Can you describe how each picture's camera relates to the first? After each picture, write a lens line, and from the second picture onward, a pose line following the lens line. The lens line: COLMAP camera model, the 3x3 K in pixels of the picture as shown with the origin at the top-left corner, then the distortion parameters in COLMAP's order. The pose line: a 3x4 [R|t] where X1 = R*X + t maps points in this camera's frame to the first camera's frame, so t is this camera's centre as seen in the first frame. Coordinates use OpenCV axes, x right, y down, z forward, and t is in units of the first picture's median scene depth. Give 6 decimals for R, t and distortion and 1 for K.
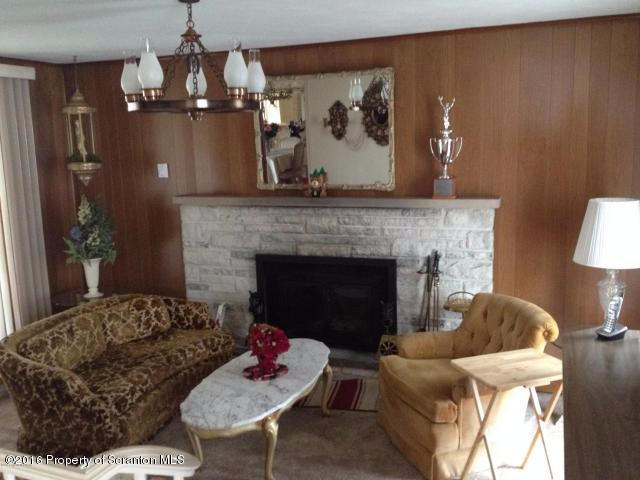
lens RADIAL K [[627.5, 0, 317.5], [0, 627.5, 243.7], [0, 0, 1]] dist [0.149564, 0.000000]
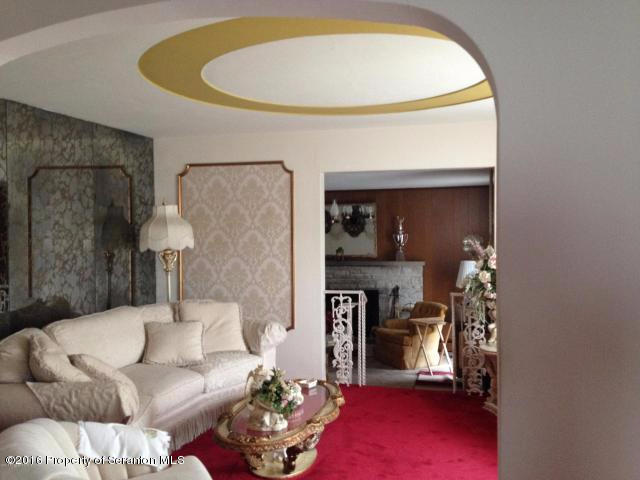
lens RADIAL K [[627.5, 0, 320.7], [0, 627.5, 237.0], [0, 0, 1]] dist [0.149564, 0.000000]
pose [[0.992075, 0.017927, 0.124361, -0.351066], [0.001398, 0.988133, -0.153594, 0.181968], [-0.125639, 0.152550, 0.980277, -1.132121]]
